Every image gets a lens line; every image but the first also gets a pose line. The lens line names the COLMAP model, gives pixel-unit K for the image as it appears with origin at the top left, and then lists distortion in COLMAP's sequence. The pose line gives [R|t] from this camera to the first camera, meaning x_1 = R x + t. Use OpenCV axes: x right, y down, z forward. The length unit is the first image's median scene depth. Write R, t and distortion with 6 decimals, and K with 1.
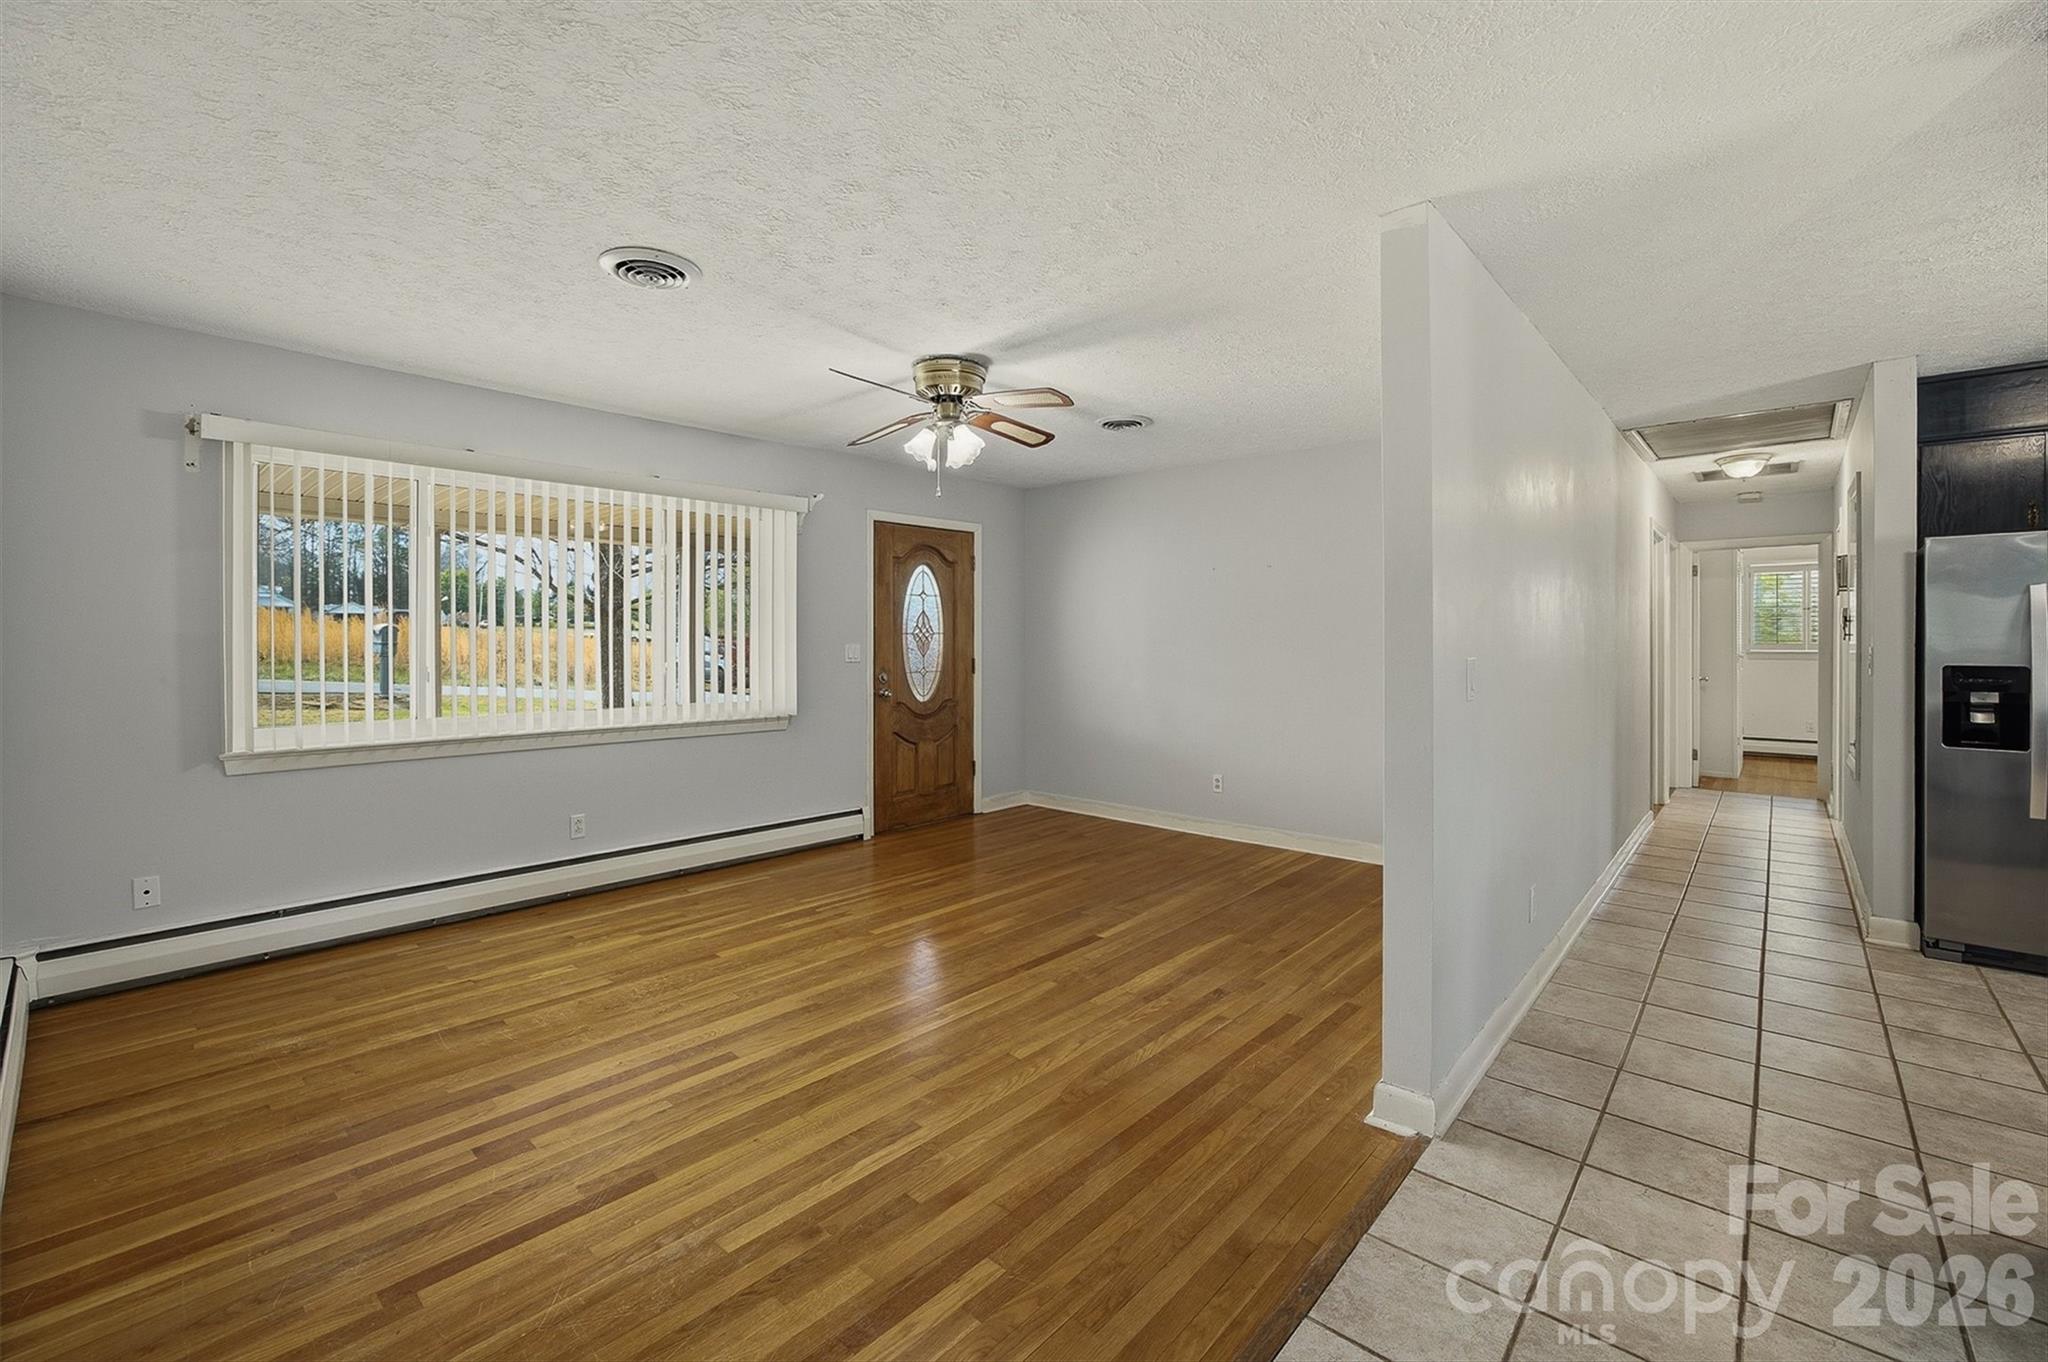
lens RADIAL K [[859.5, 0, 997.3], [0, 859.5, 648.9], [0, 0, 1]] dist [-0.000374, -0.000088]
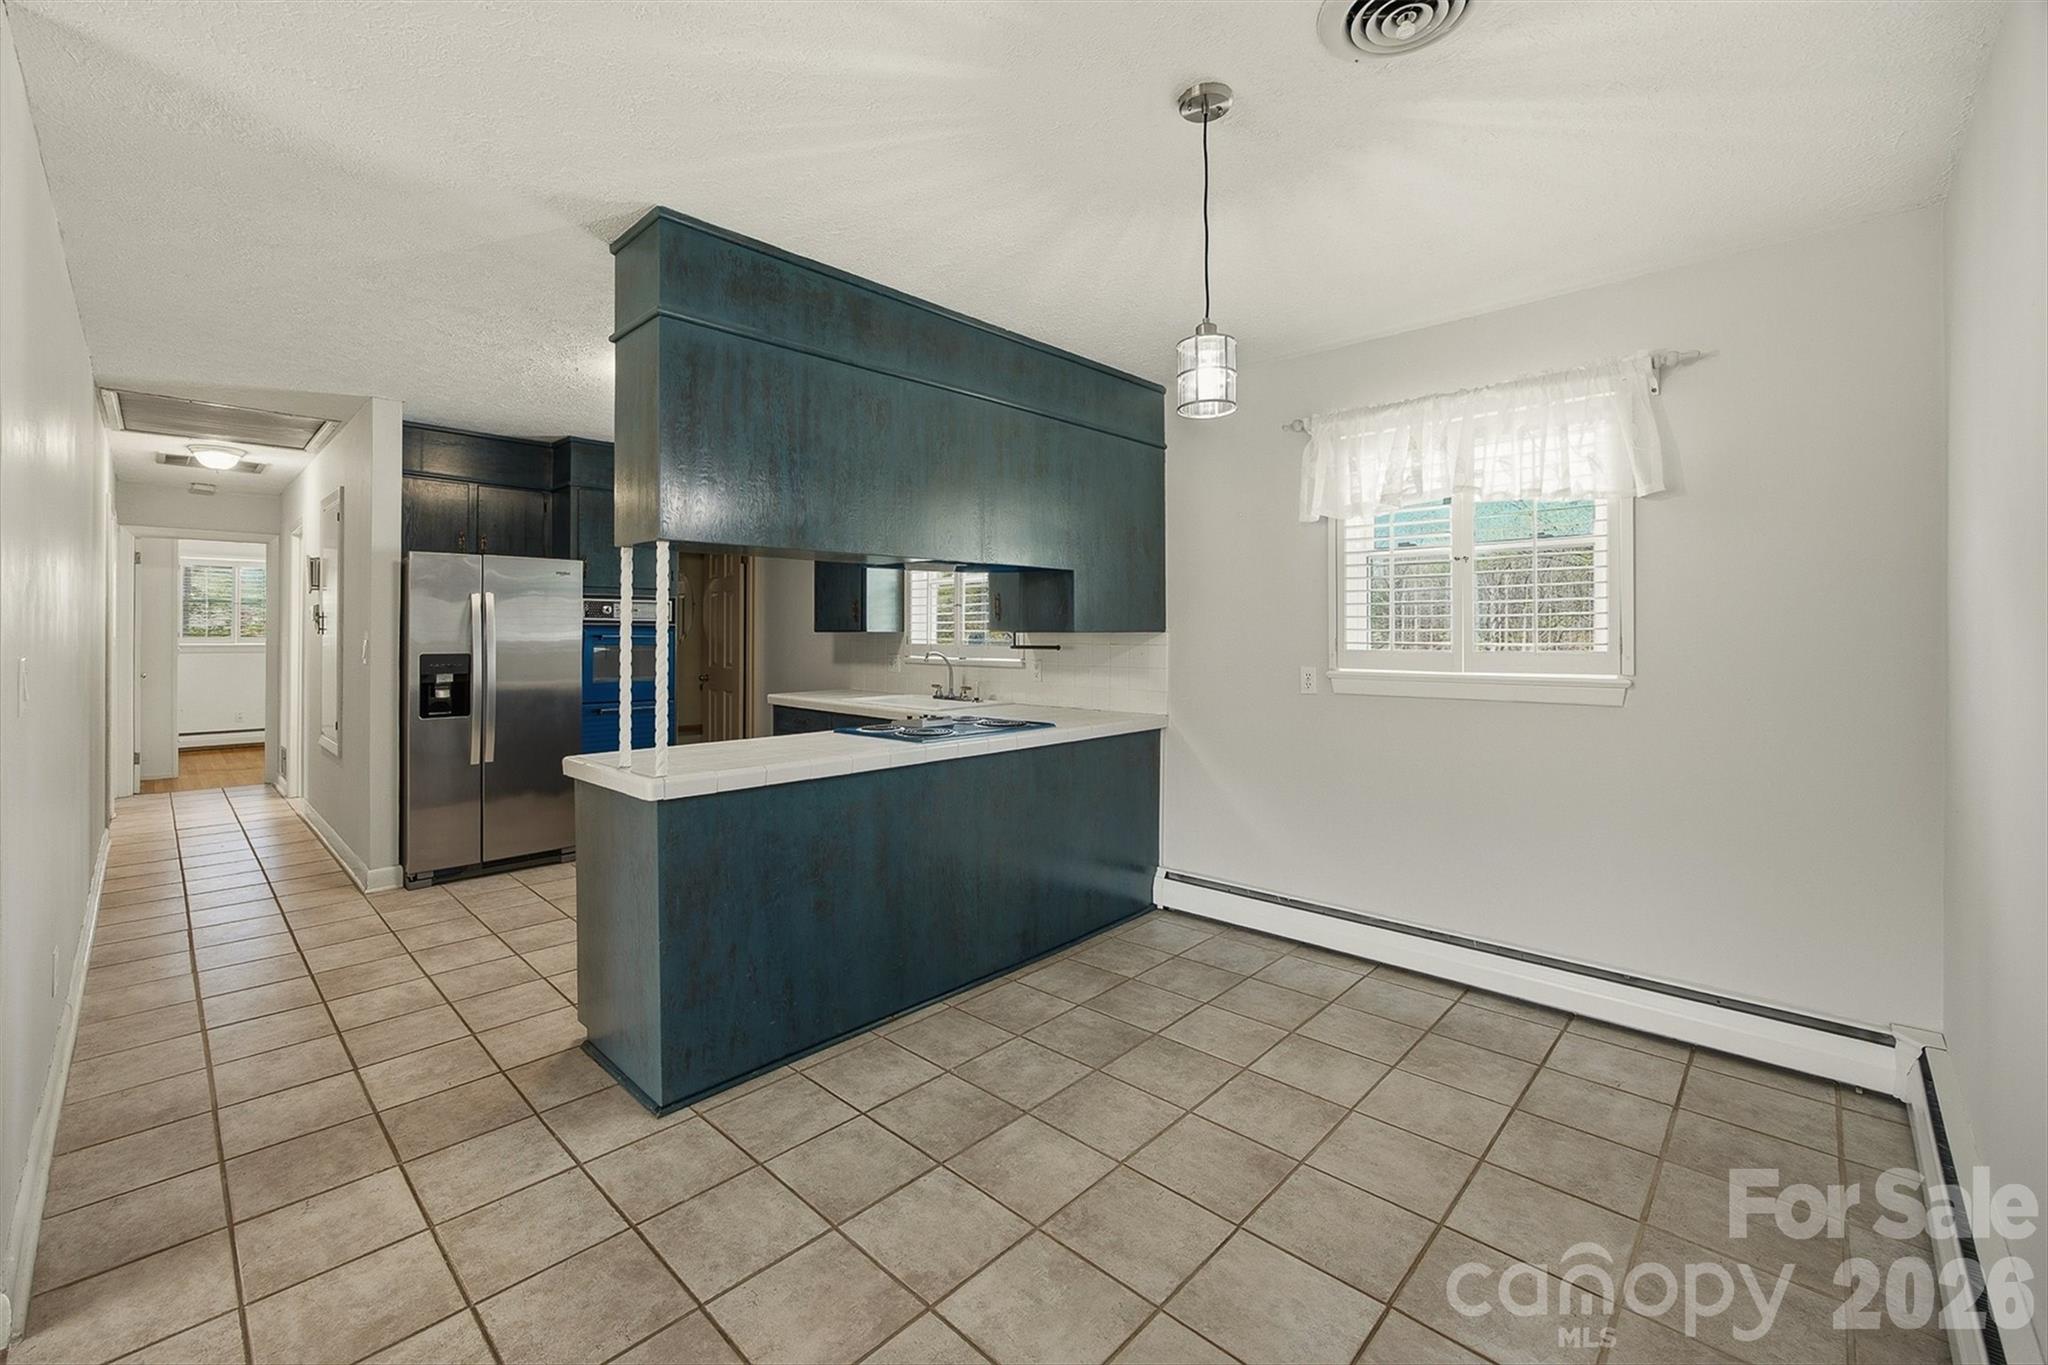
lens RADIAL K [[837.9, 0, 986.0], [0, 837.9, 634.6], [0, 0, 1]] dist [-0.001749, 0.000126]
pose [[0.038666, 0.003815, 0.999245, -0.094252], [0.006289, 0.999972, -0.004062, 0.000920], [-0.999232, 0.006442, 0.038641, 0.122361]]
